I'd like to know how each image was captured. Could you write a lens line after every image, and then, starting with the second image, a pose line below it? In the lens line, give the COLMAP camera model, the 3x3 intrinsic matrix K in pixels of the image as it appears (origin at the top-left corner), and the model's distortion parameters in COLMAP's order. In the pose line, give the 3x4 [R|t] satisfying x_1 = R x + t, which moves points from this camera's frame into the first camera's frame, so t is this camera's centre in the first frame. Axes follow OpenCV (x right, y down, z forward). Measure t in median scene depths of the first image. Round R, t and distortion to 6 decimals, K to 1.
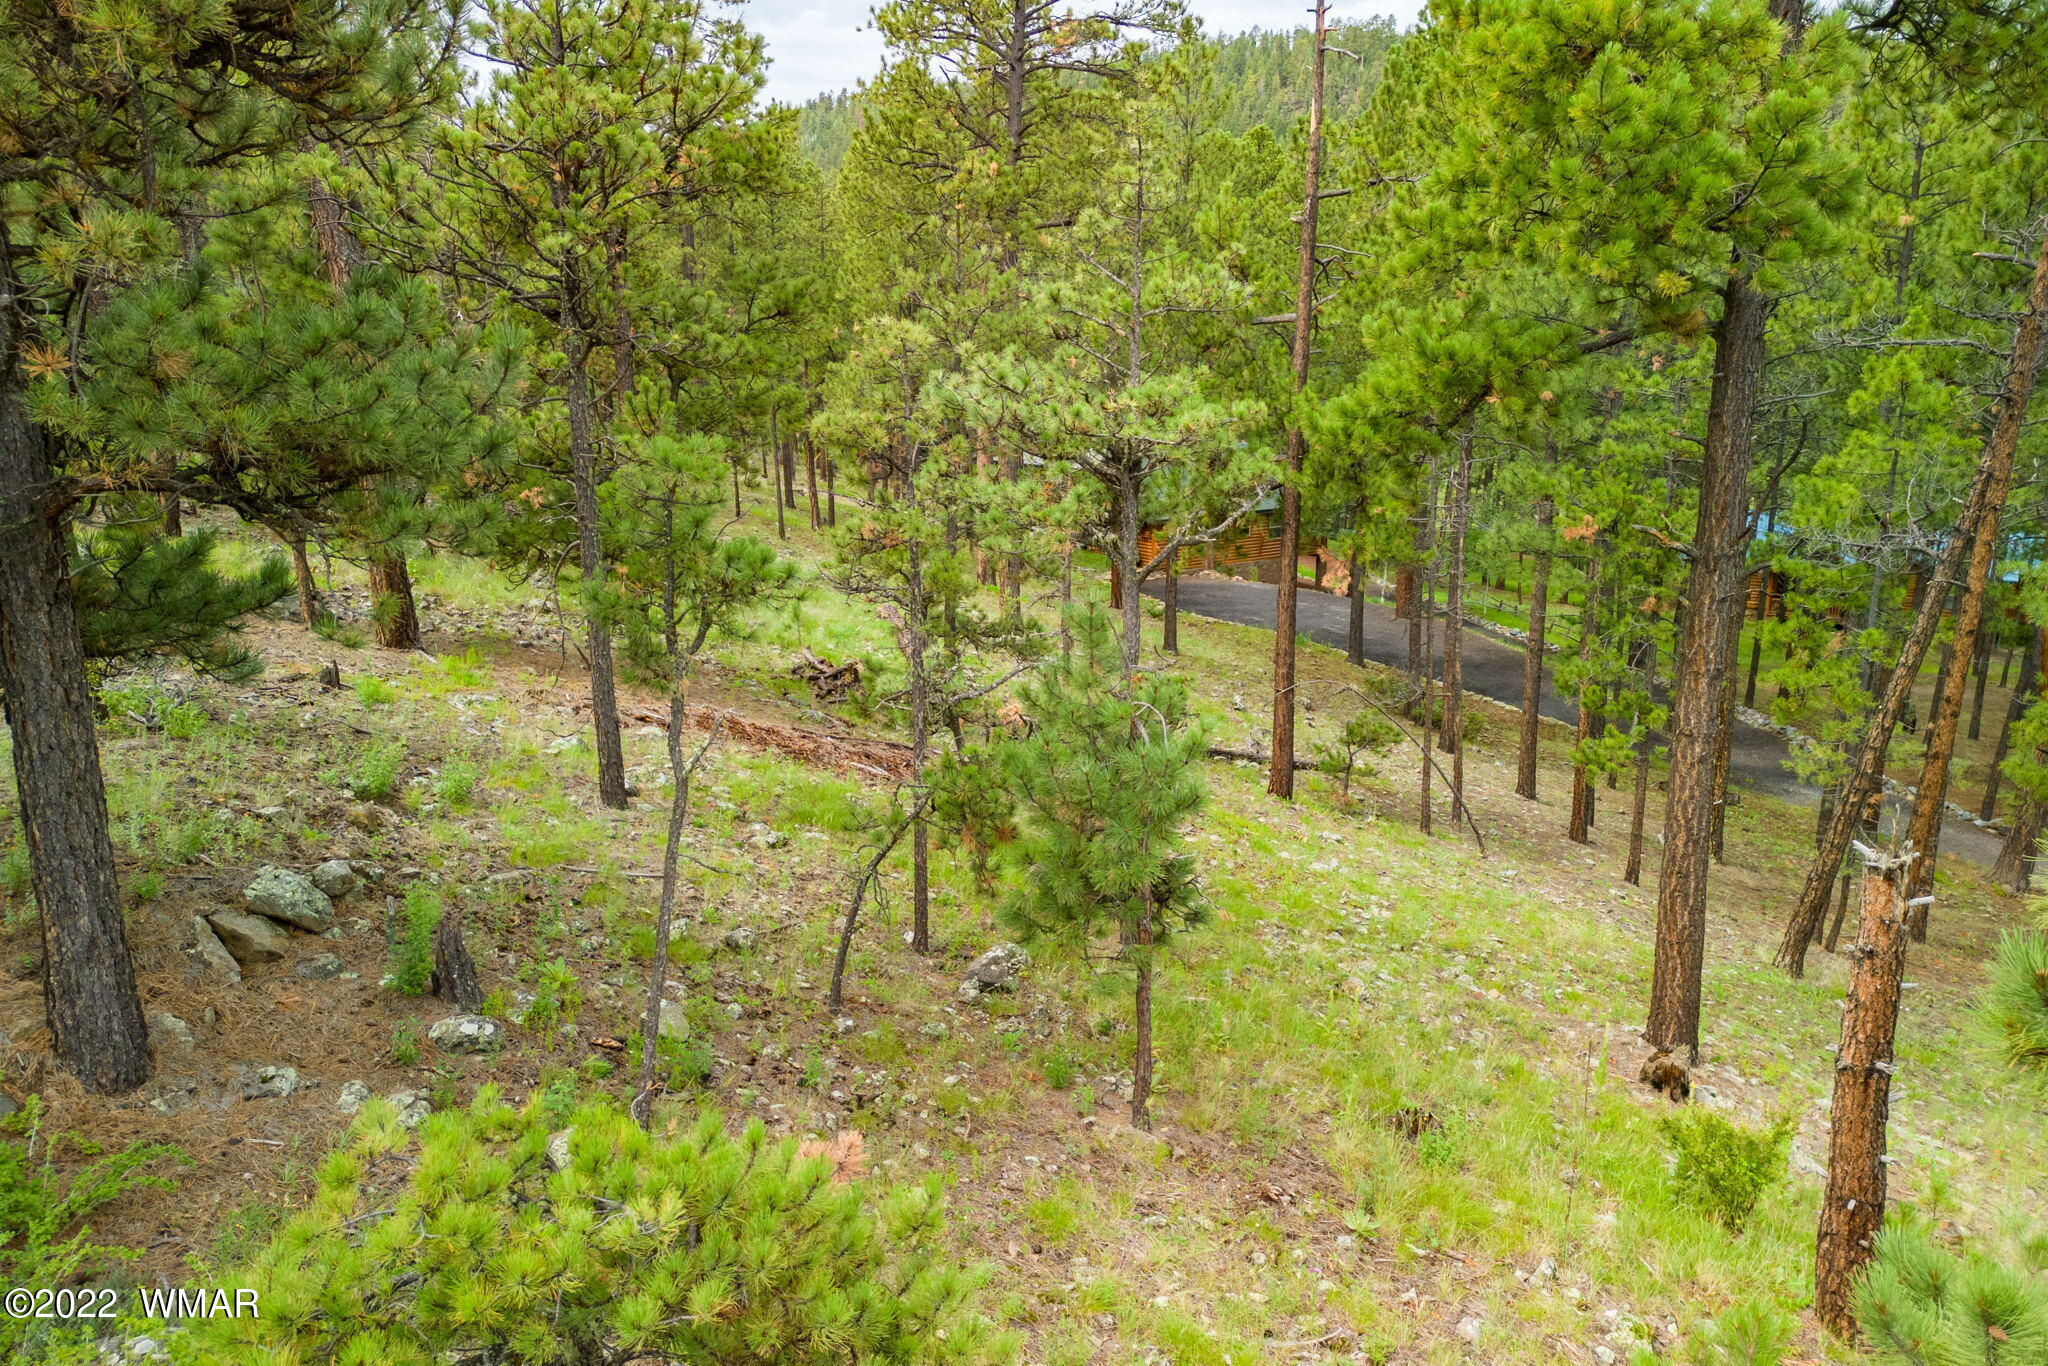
lens RADIAL K [[1440.1, 0, 1021.0], [0, 1440.1, 692.3], [0, 0, 1]] dist [0.033535, -0.018097]
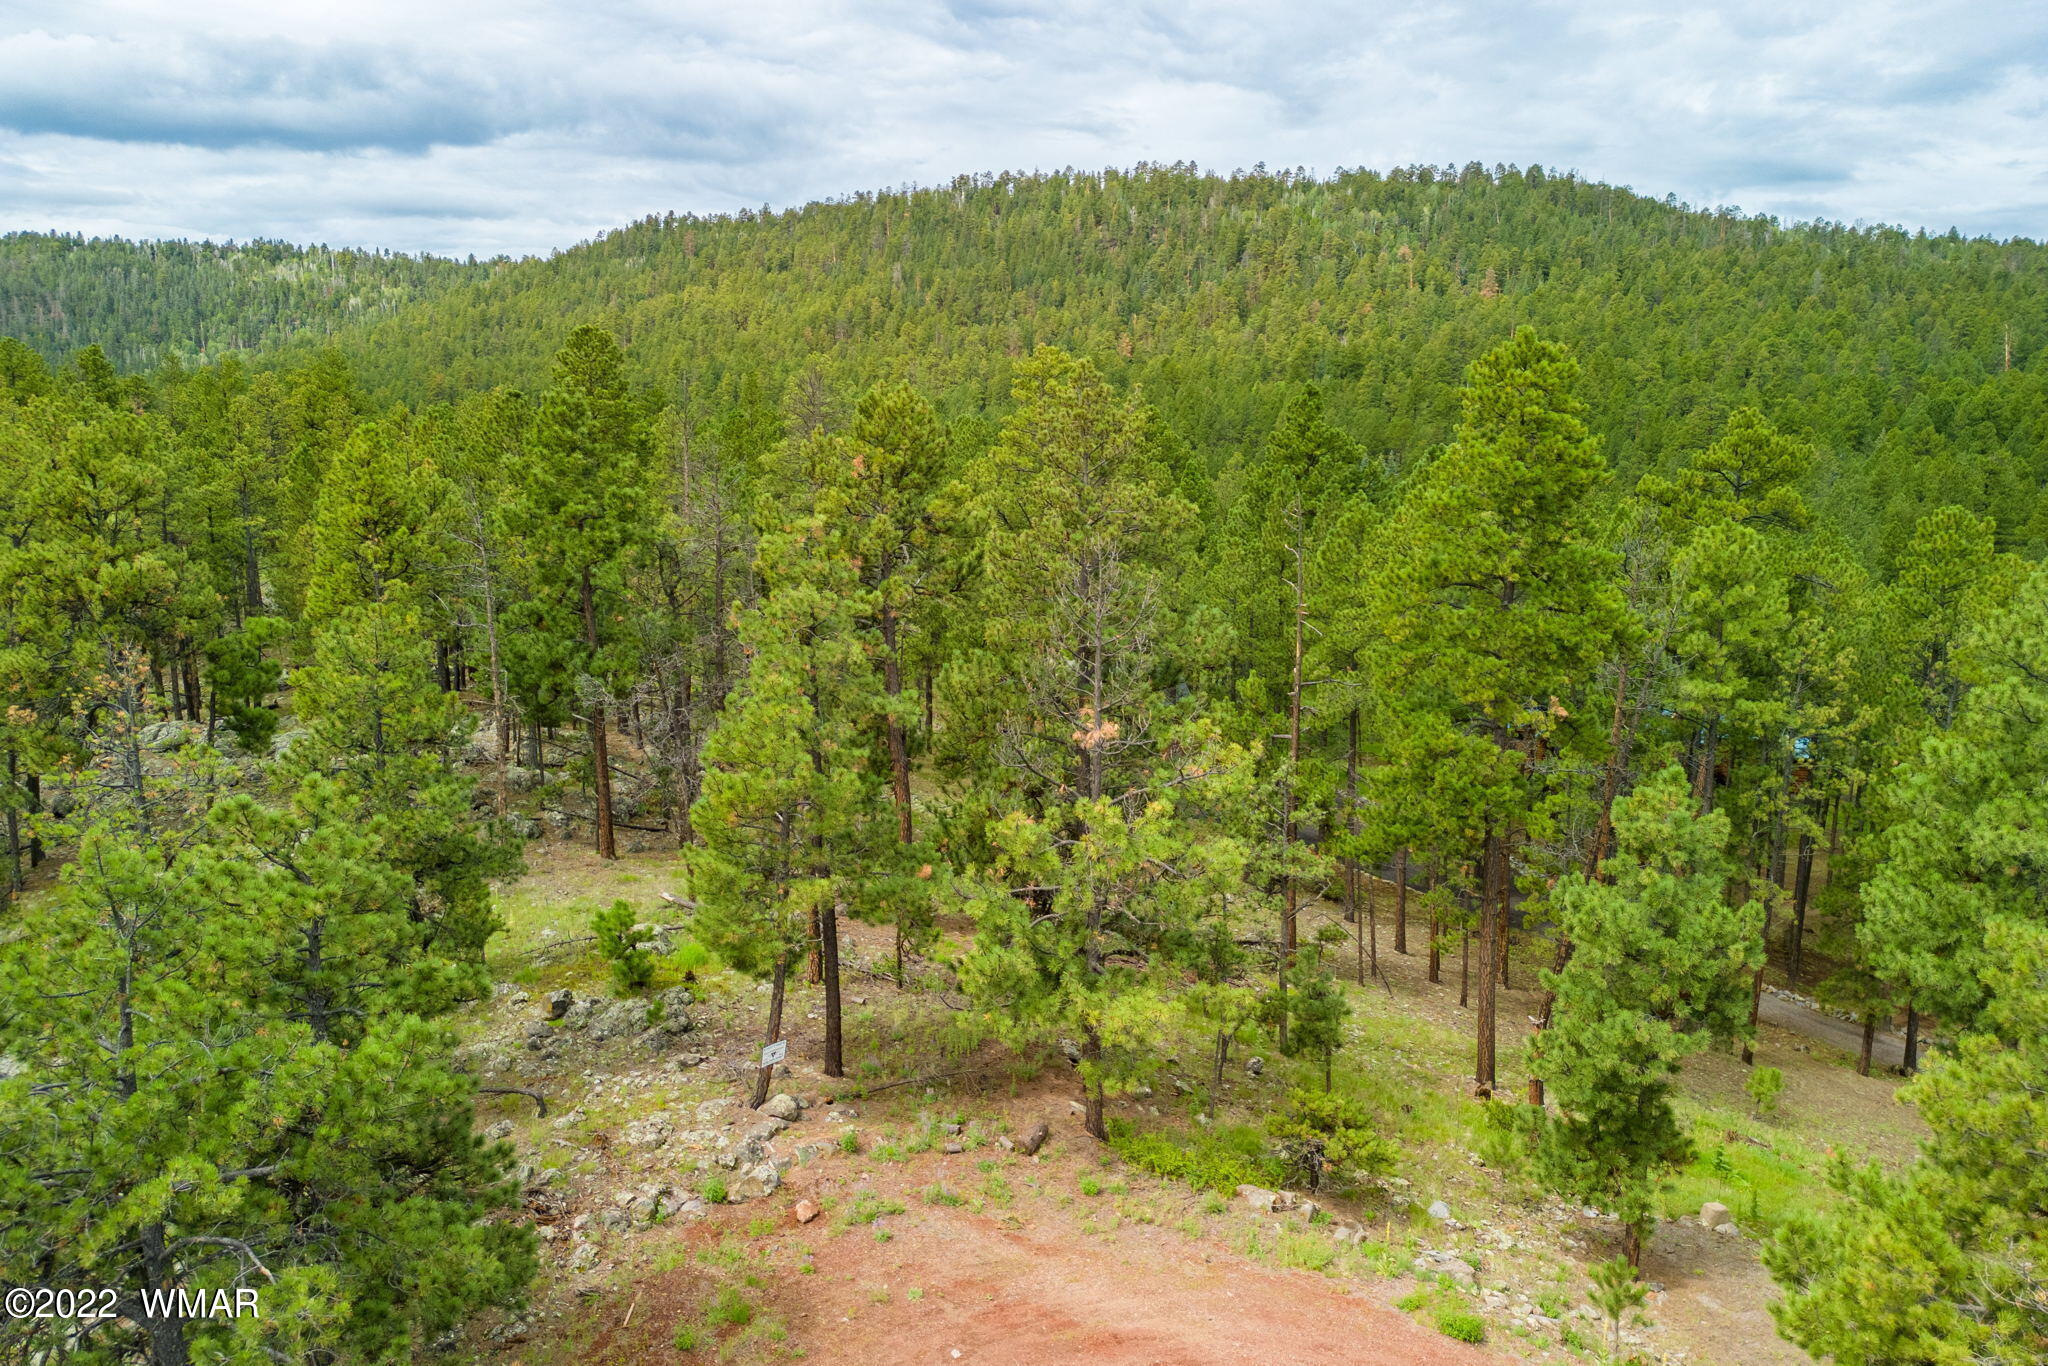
lens RADIAL K [[1440.1, 0, 1014.9], [0, 1440.1, 690.1], [0, 0, 1]] dist [0.033535, -0.018097]
pose [[0.992800, -0.029228, 0.116165, -0.400943], [0.036785, 0.997307, -0.063455, -0.193797], [-0.113998, 0.067272, 0.991201, -0.912220]]
